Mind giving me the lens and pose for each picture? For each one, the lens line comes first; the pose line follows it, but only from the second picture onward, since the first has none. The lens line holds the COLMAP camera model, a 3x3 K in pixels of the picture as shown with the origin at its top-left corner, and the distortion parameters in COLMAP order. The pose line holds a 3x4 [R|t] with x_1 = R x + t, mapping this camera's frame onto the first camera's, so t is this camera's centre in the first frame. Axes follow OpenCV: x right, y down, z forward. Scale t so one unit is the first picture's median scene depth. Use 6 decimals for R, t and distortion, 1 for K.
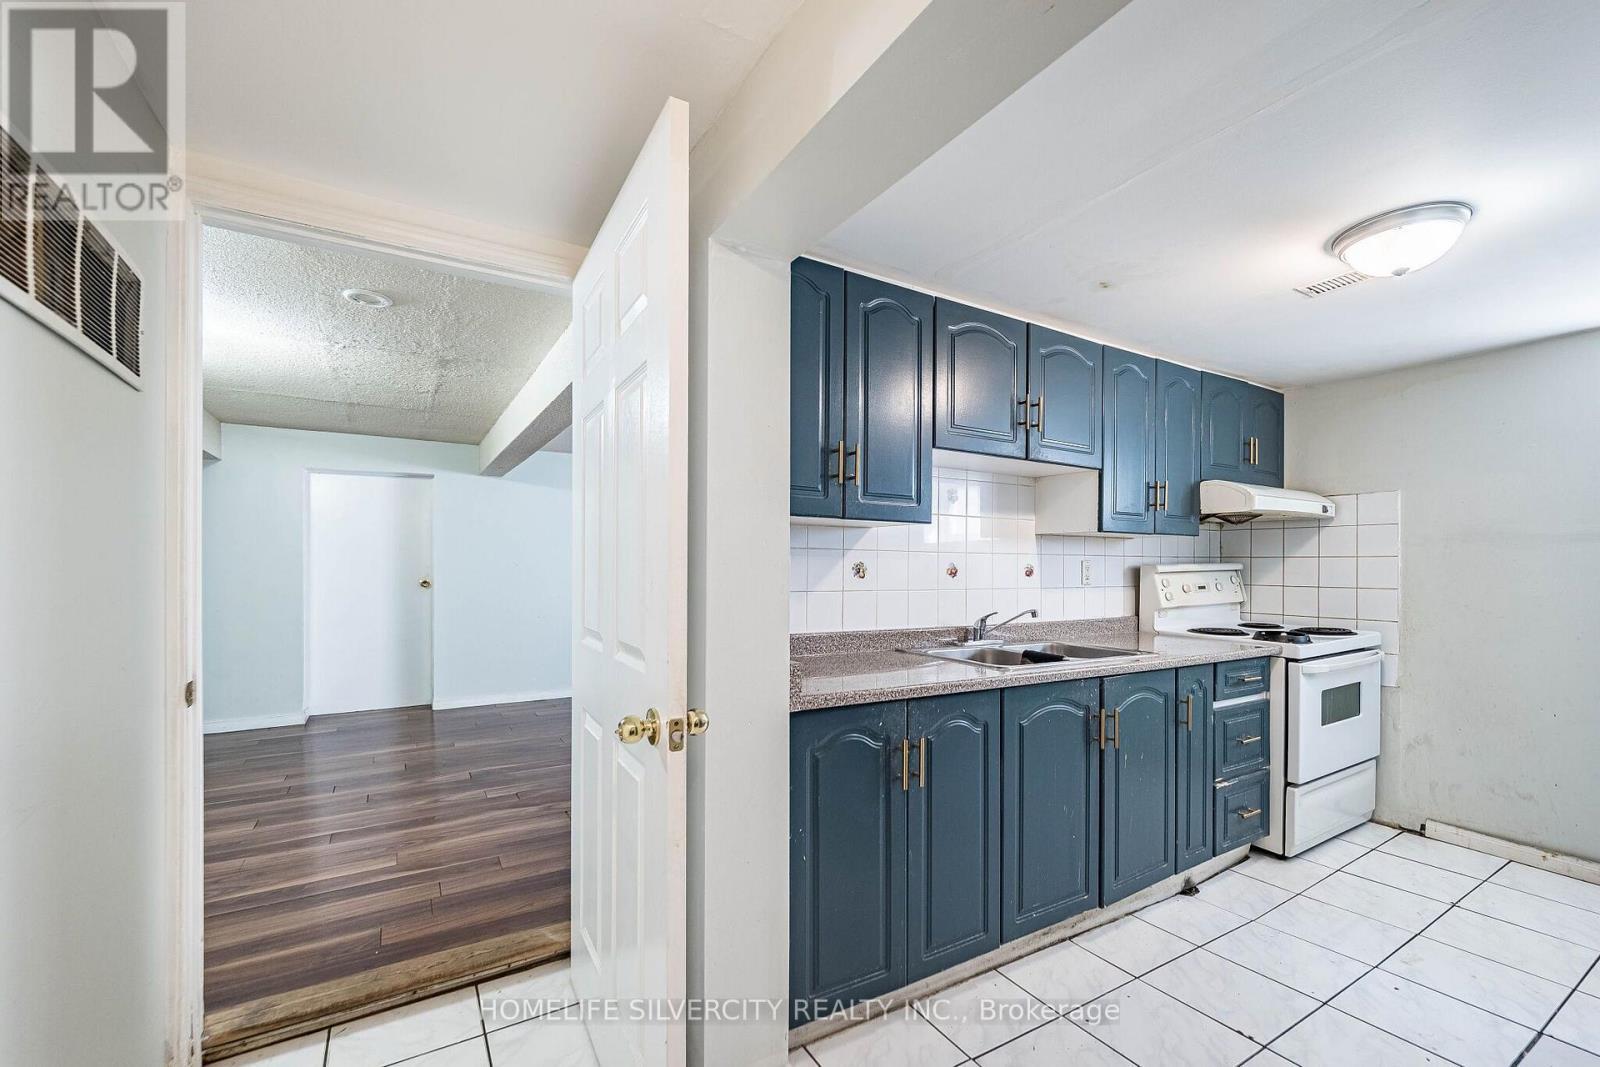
lens RADIAL K [[646.3, 0, 755.8], [0, 646.3, 563.2], [0, 0, 1]] dist [0.002738, 0.000303]
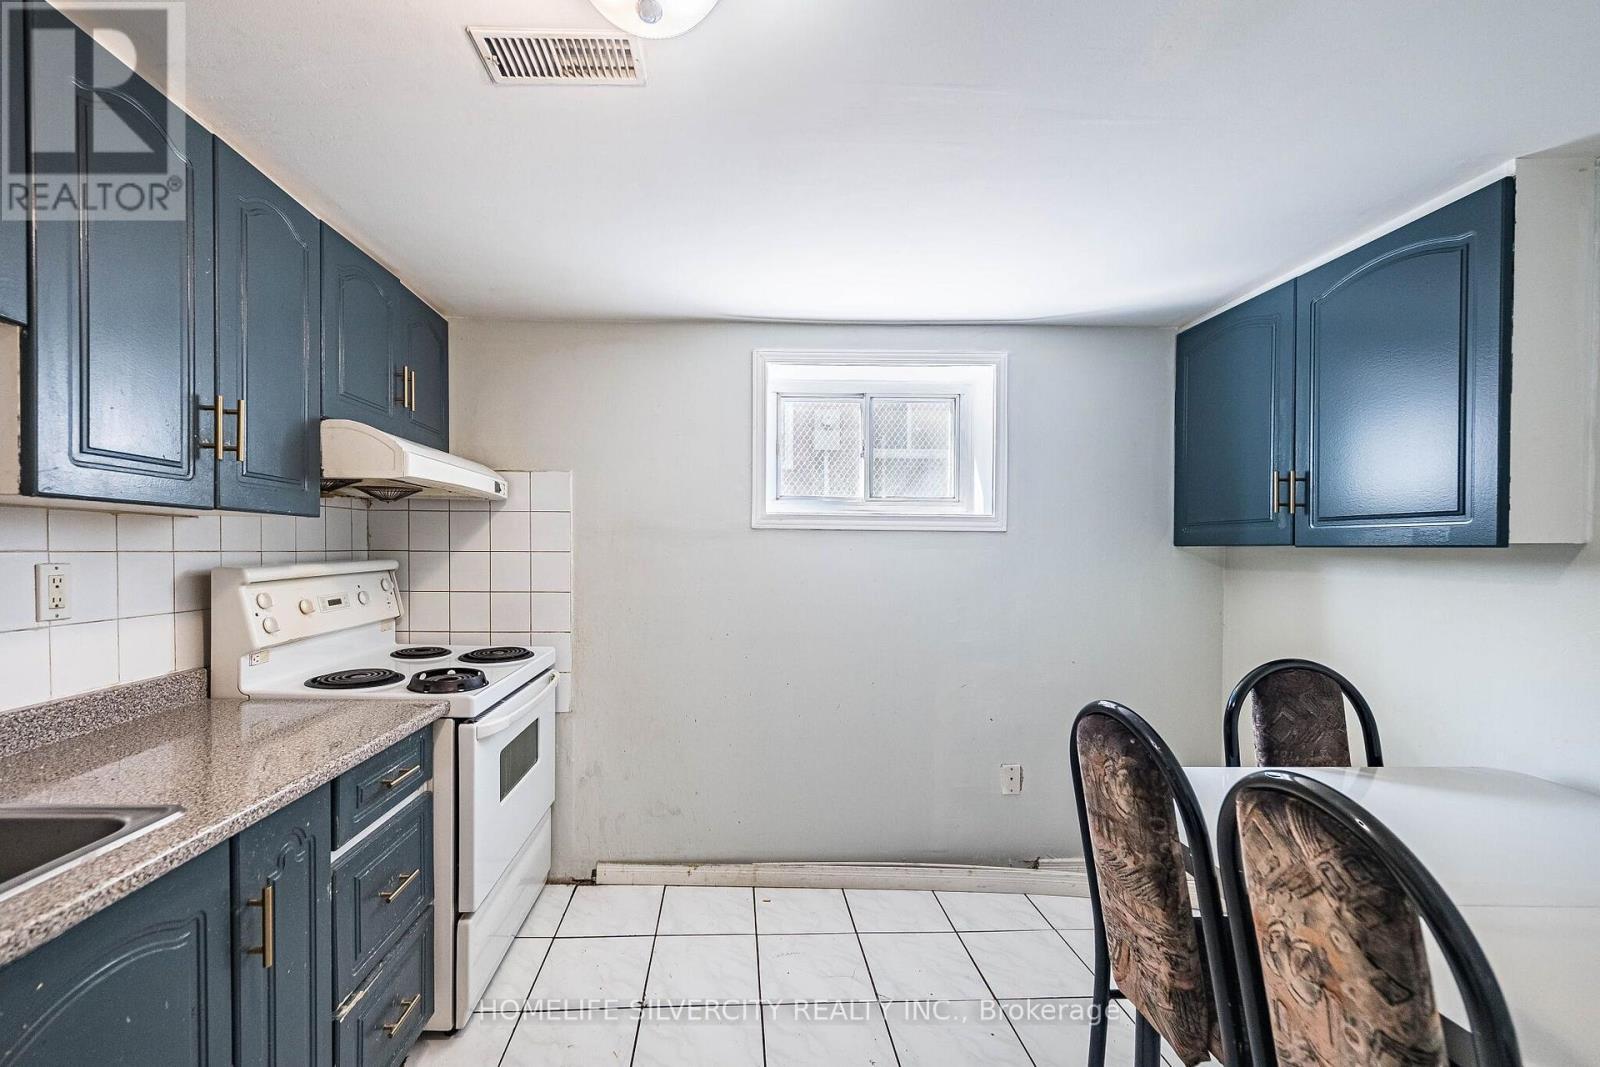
lens RADIAL K [[675.0, 0, 778.2], [0, 675.0, 563.2], [0, 0, 1]] dist [-0.000127, 0.000496]
pose [[0.419713, -0.021726, 0.907397, 0.337103], [-0.003383, 0.999669, 0.025500, -0.019330], [-0.907650, -0.013773, 0.419501, 0.415189]]
